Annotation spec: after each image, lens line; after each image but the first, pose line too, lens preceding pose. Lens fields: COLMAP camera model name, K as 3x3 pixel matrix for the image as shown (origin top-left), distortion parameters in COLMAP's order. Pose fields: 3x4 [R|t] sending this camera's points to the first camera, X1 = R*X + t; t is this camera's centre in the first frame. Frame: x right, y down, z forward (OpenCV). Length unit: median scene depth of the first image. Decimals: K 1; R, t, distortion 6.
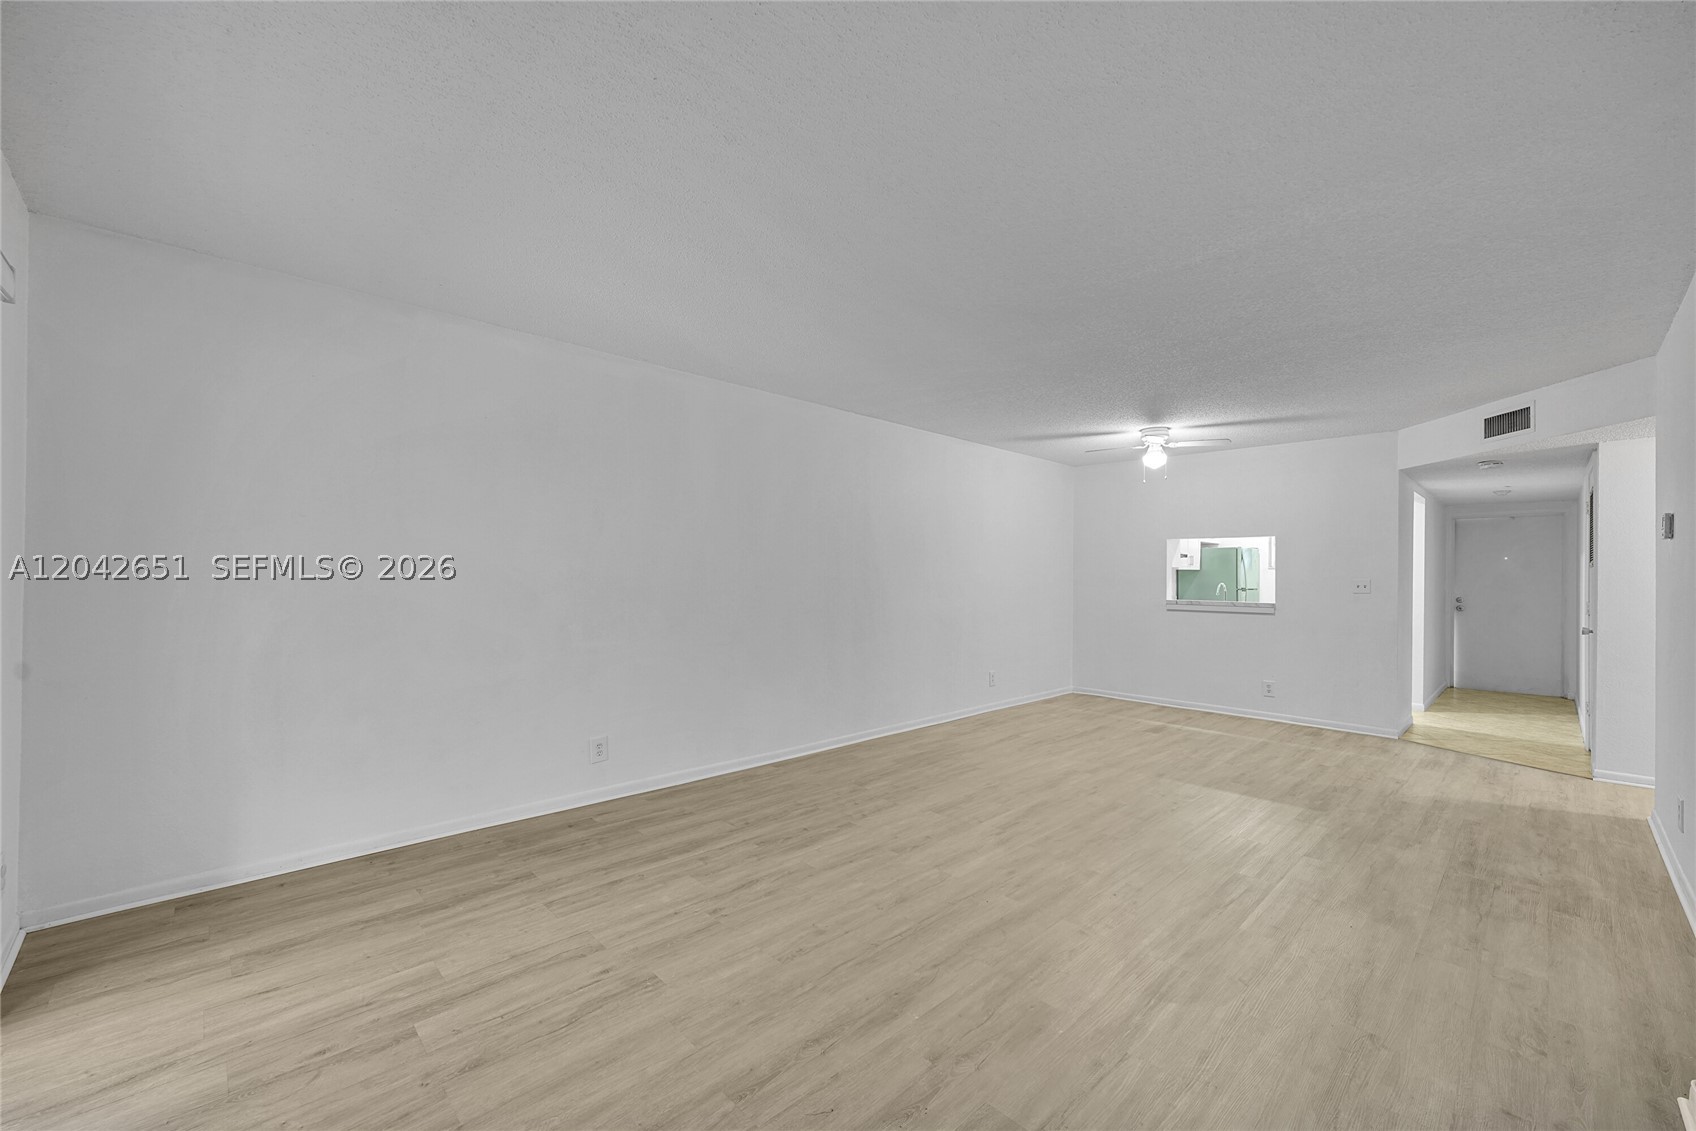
lens RADIAL K [[667.3, 0, 848.0], [0, 667.3, 565.5], [0, 0, 1]] dist [-0.002880, -0.000048]
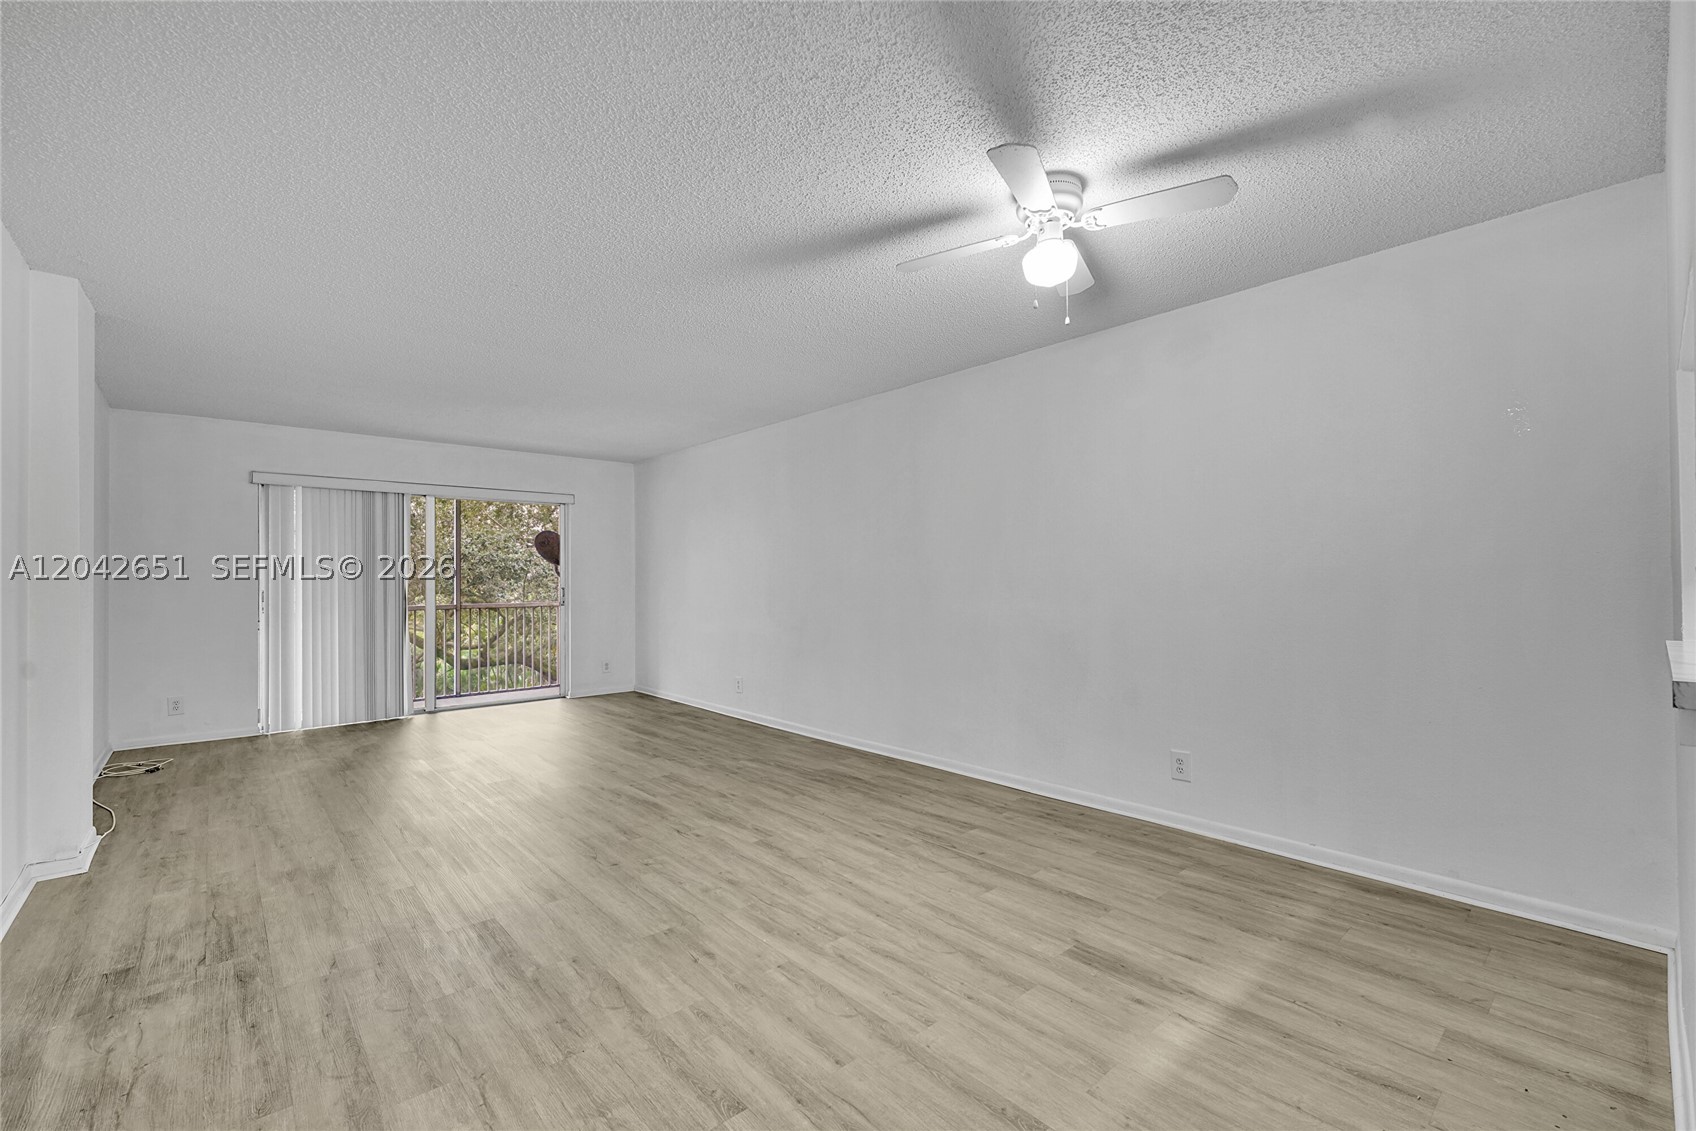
lens RADIAL K [[719.7, 0, 848.0], [0, 719.7, 565.5], [0, 0, 1]] dist [-0.003058, -0.000257]
pose [[-0.035063, -0.029089, -0.998962, 1.547522], [0.023062, 0.999287, -0.029908, 0.058760], [0.999119, -0.024087, -0.034367, 1.542849]]
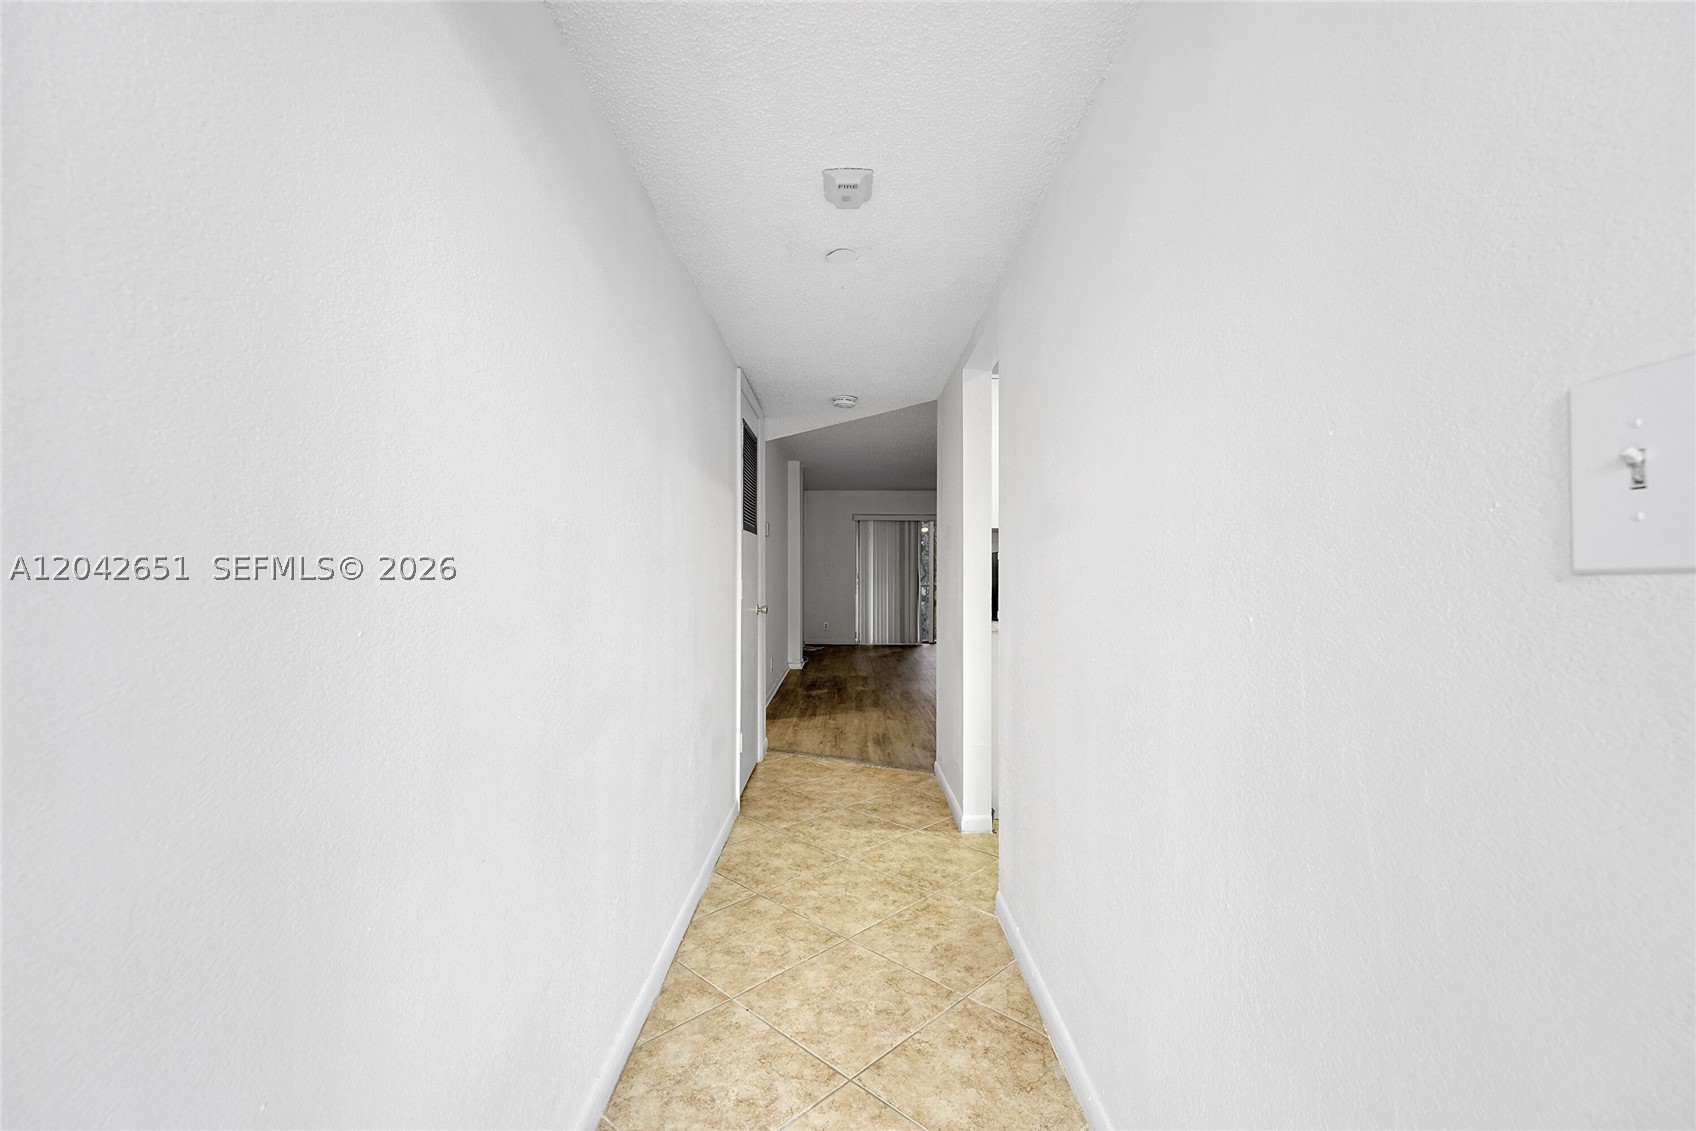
lens RADIAL K [[719.7, 0, 848.0], [0, 719.7, 565.5], [0, 0, 1]] dist [-0.003058, -0.000257]
pose [[-0.688247, -0.022338, -0.725132, 2.491219], [-0.004492, 0.999638, -0.026532, 0.091308], [0.725462, -0.015003, -0.688098, 2.503648]]
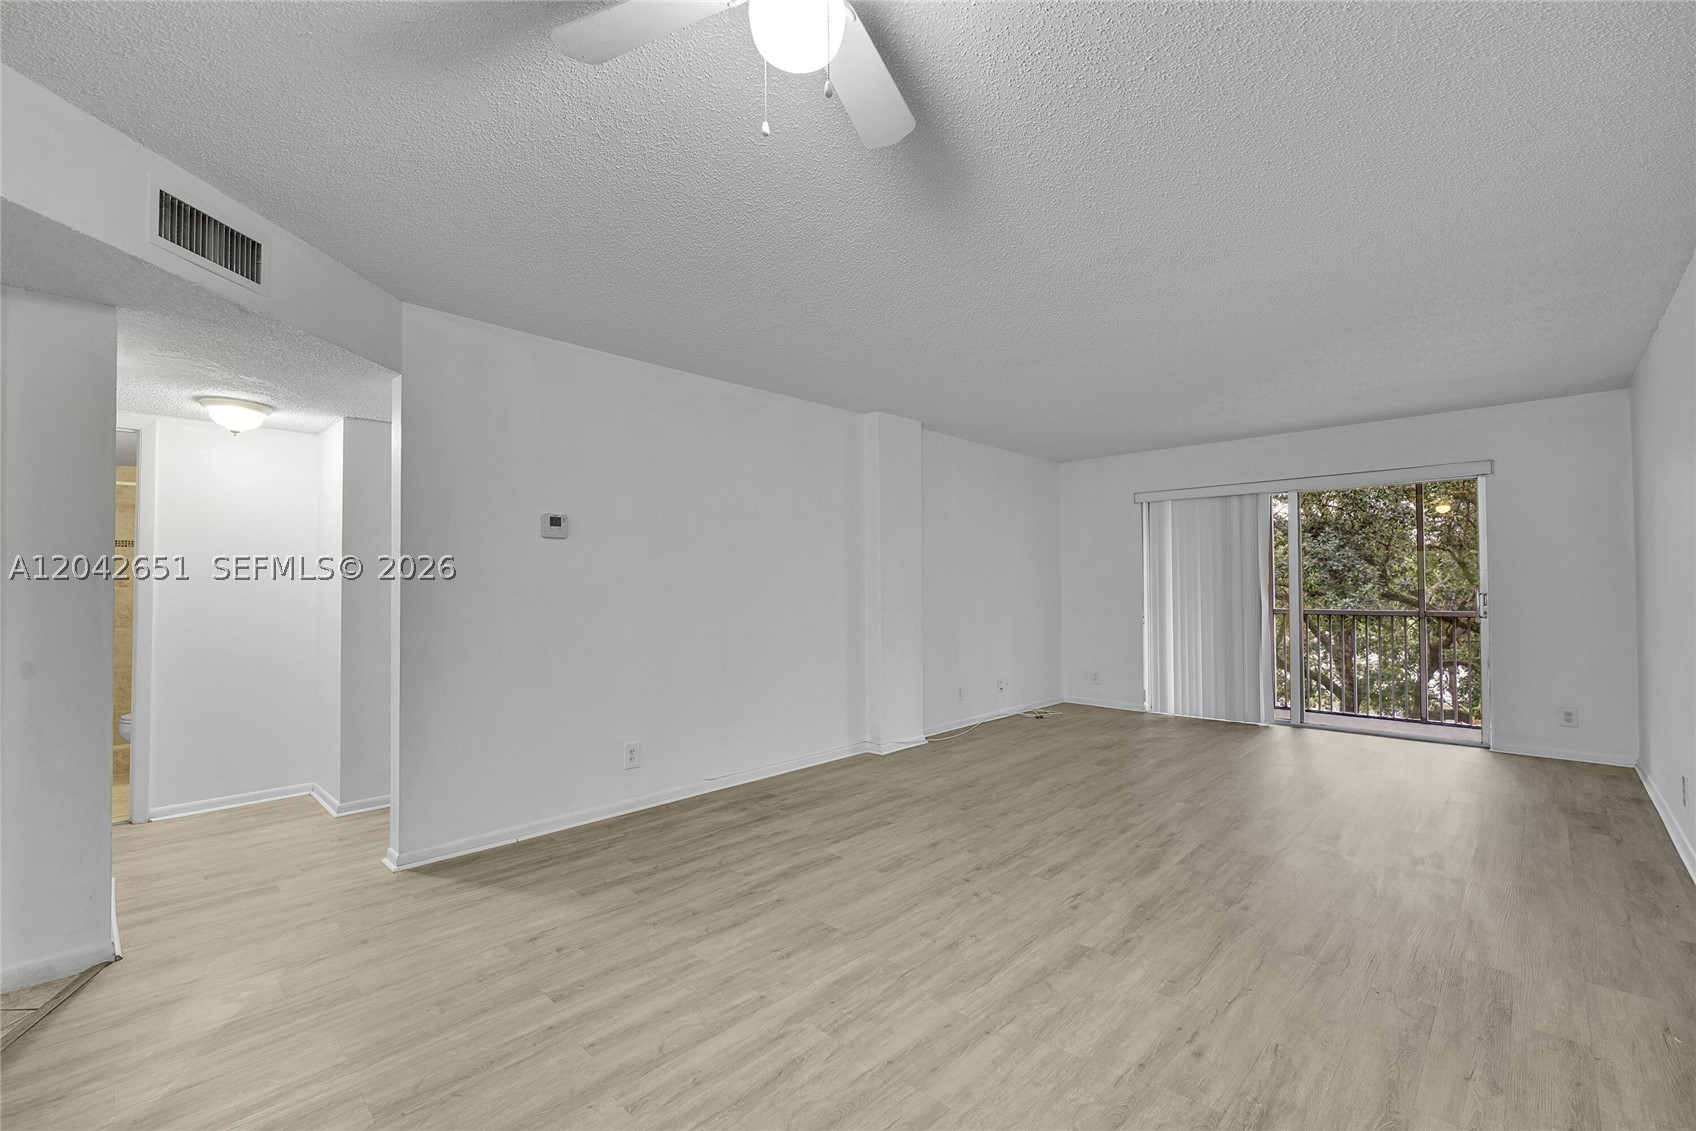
lens RADIAL K [[719.7, 0, 848.0], [0, 719.7, 565.5], [0, 0, 1]] dist [-0.003058, -0.000257]
pose [[-0.999093, -0.006053, -0.042140, 0.781730], [-0.004189, 0.999016, -0.044163, 0.054328], [0.042366, -0.043947, -0.998135, 2.138295]]
